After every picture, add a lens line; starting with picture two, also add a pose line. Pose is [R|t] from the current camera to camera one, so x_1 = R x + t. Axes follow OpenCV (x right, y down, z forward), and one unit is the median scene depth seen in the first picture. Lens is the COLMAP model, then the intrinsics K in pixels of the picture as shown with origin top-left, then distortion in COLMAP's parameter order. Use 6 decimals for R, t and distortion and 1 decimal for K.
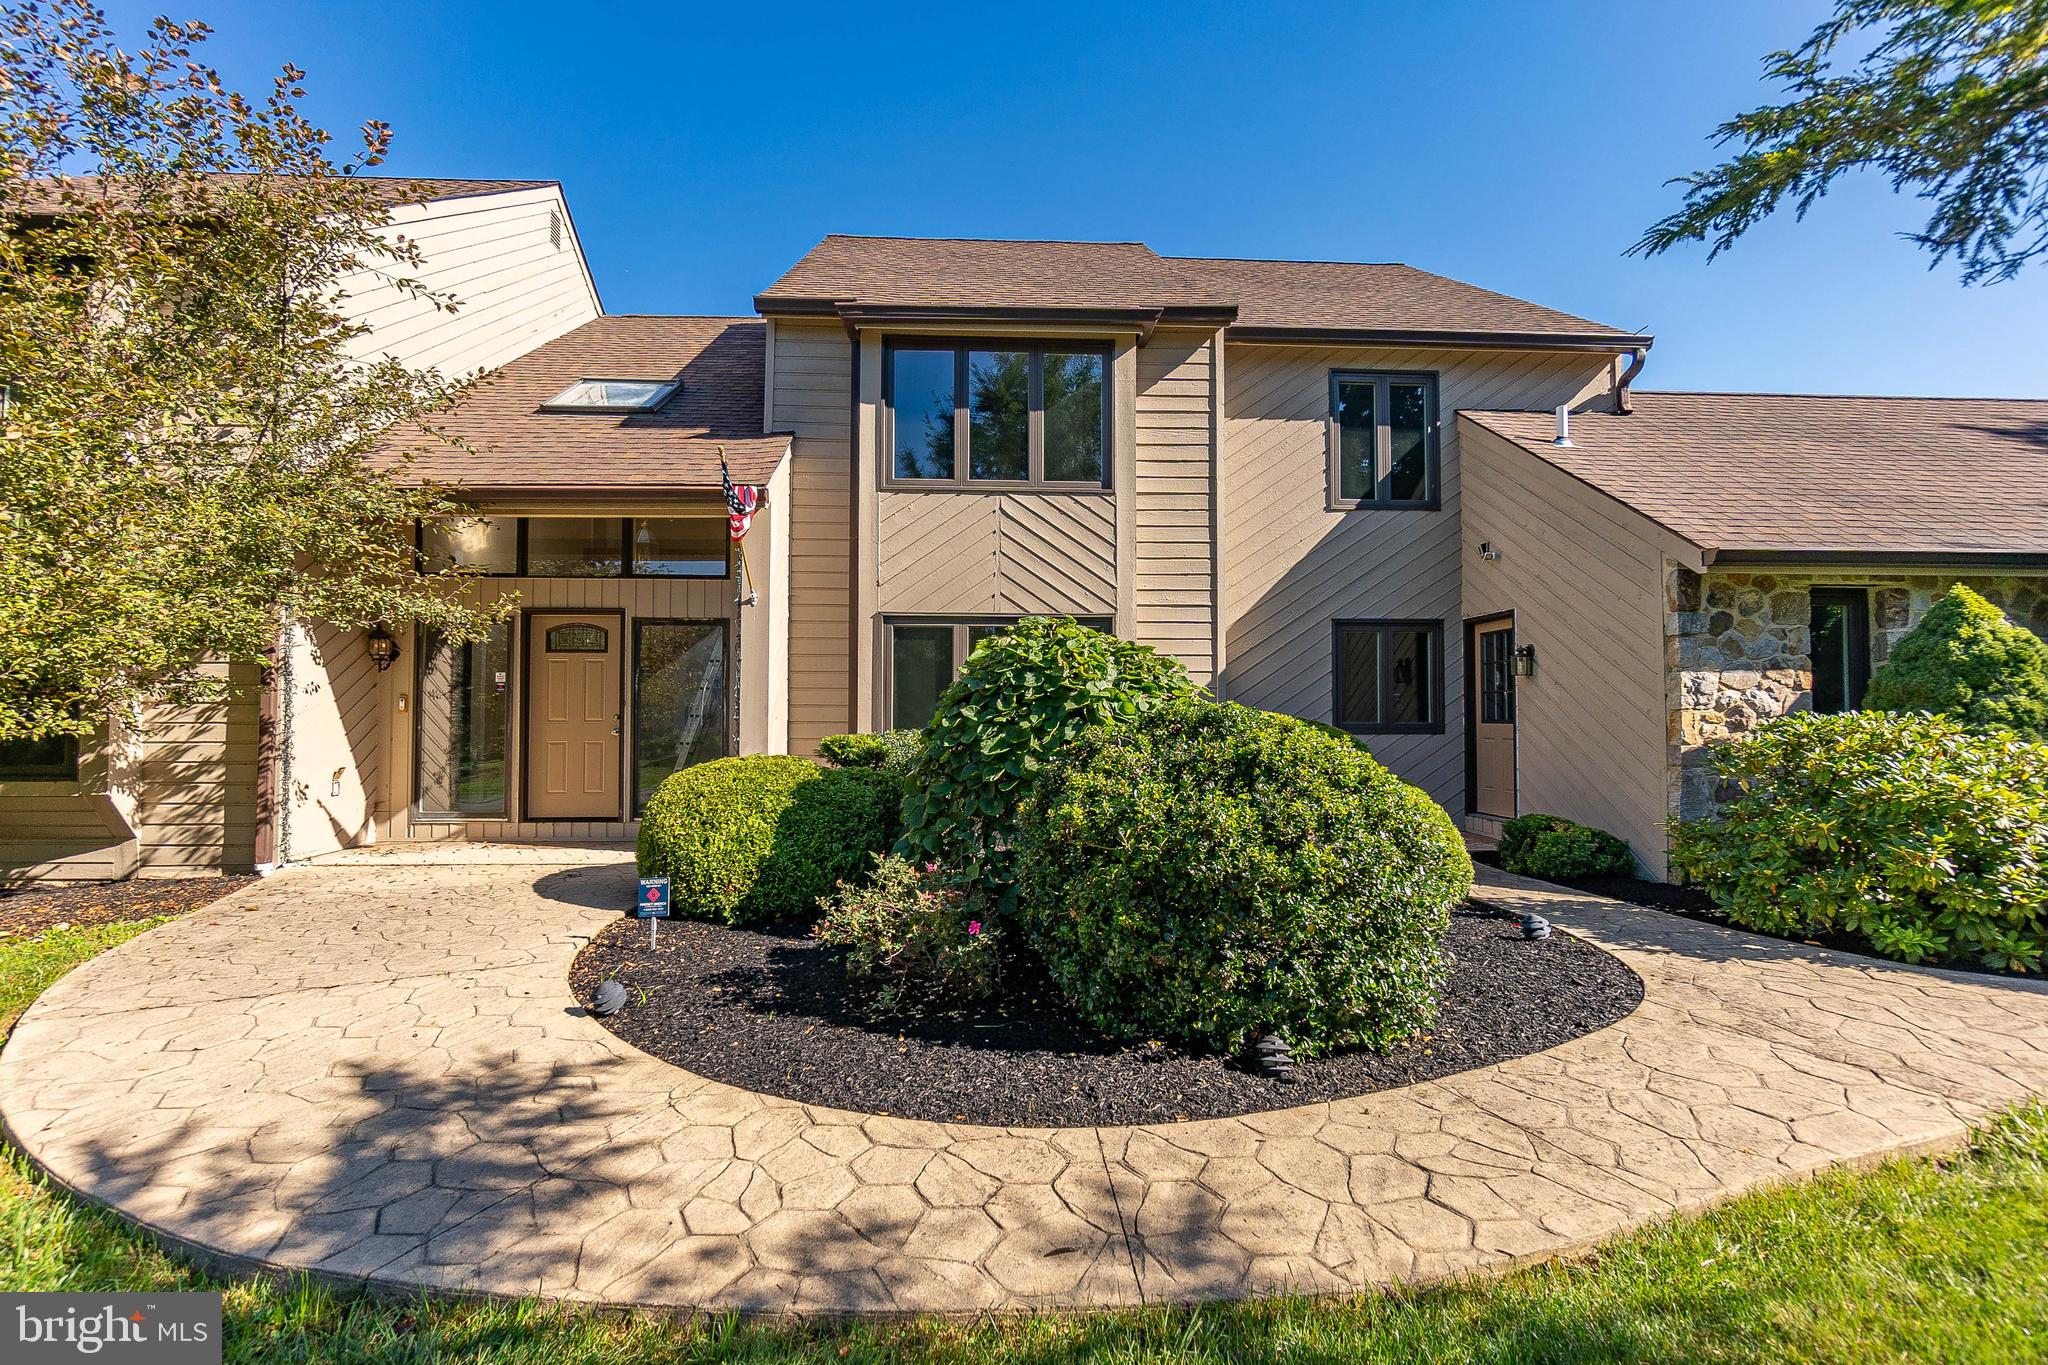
lens RADIAL K [[903.2, 0, 1027.4], [0, 903.2, 720.1], [0, 0, 1]] dist [-0.002288, -0.000422]
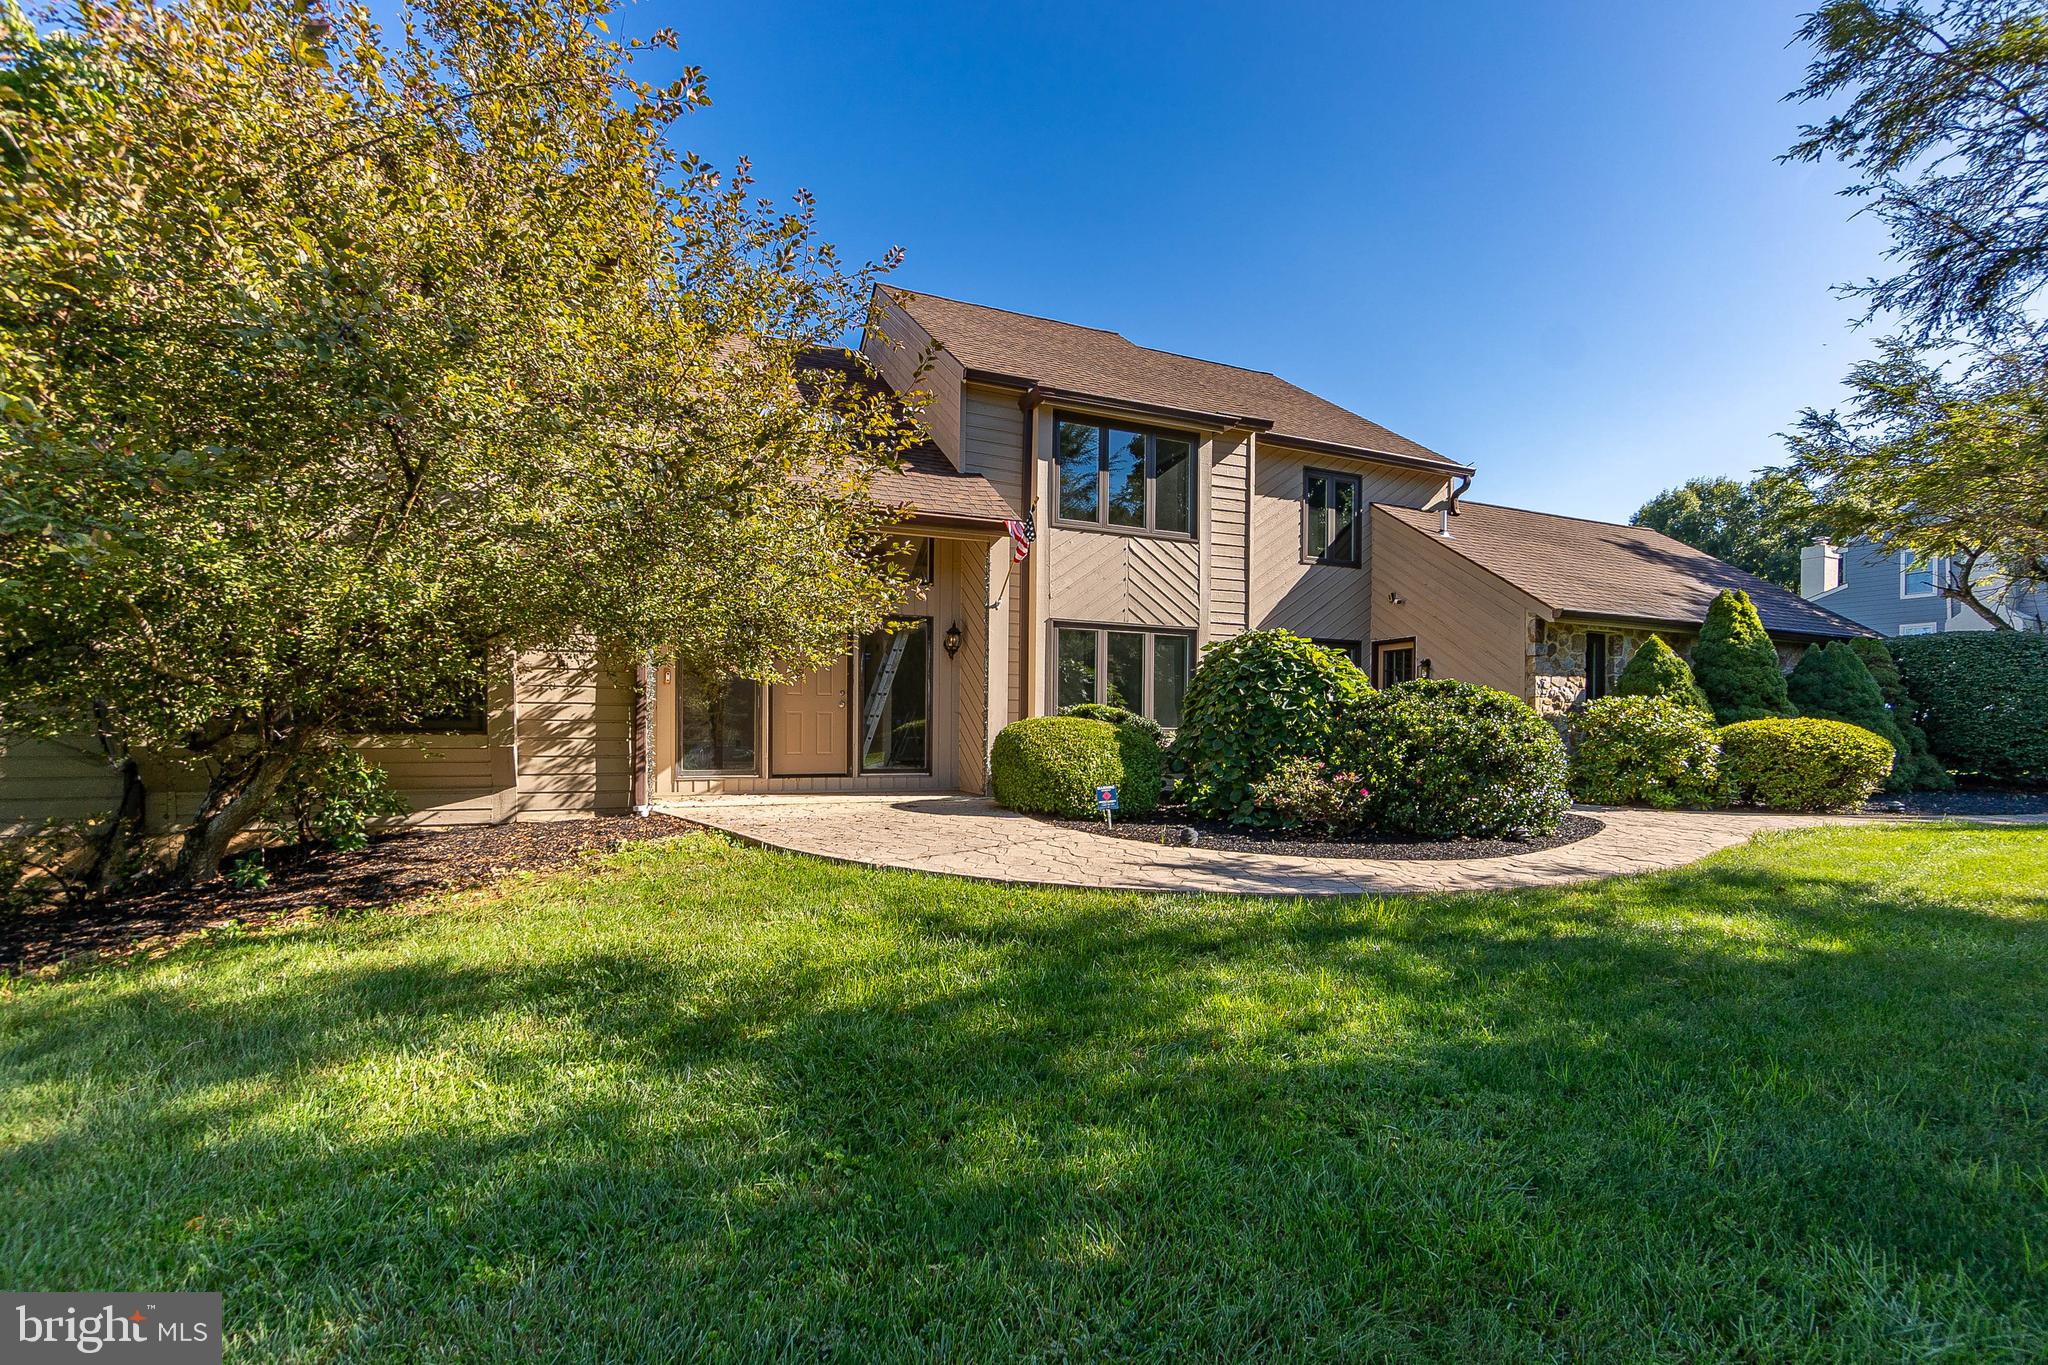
lens RADIAL K [[888.6, 0, 1063.8], [0, 888.6, 774.6], [0, 0, 1]] dist [-0.001471, -0.000237]
pose [[0.930764, -0.013160, 0.365384, -0.634140], [-0.005053, 0.998794, 0.048844, 0.048446], [-0.365586, -0.047308, 0.929575, -0.250273]]
